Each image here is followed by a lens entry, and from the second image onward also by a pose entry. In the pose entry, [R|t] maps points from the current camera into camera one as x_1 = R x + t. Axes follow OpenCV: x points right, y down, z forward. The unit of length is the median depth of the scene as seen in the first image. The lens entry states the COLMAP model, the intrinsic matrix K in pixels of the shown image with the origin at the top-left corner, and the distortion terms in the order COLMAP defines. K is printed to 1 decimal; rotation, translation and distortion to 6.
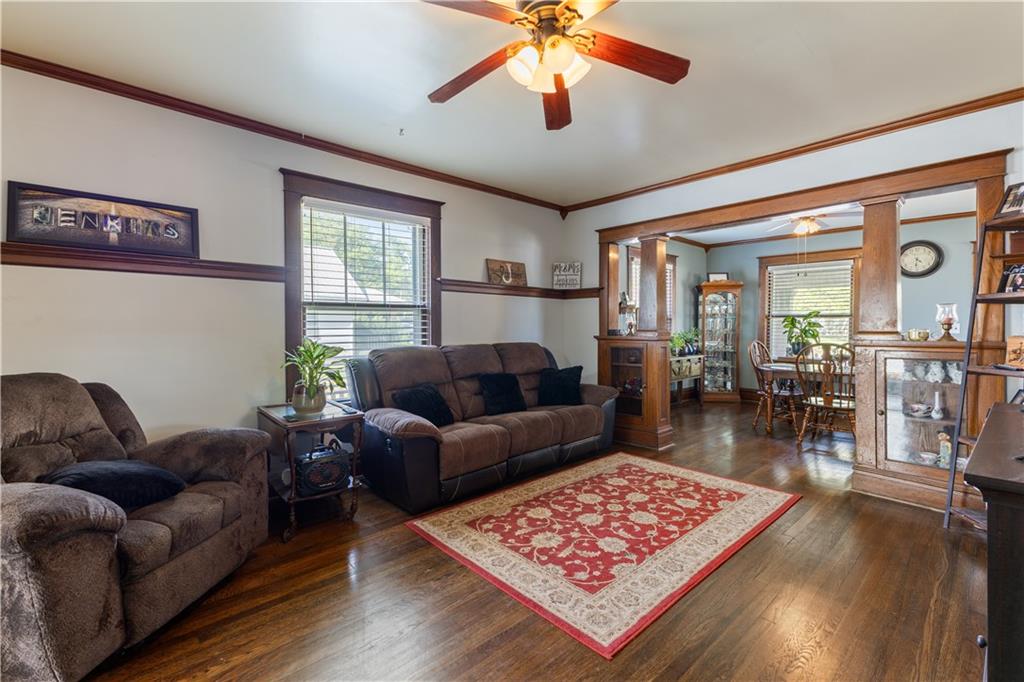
lens RADIAL K [[444.6, 0, 511.3], [0, 444.6, 337.1], [0, 0, 1]] dist [0.008863, -0.003800]
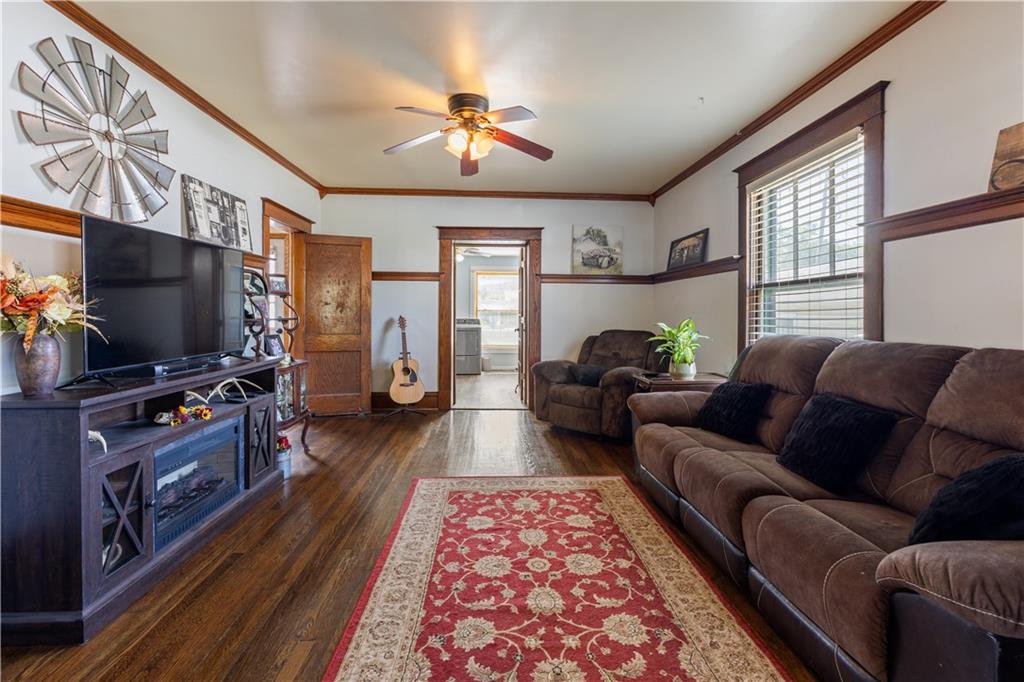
lens RADIAL K [[444.6, 0, 508.6], [0, 444.6, 314.2], [0, 0, 1]] dist [0.008863, -0.003800]
pose [[-0.640726, 0.005772, -0.767748, 0.826934], [-0.010366, 0.999816, 0.016168, -0.026339], [0.767700, 0.018318, -0.640547, 1.450065]]
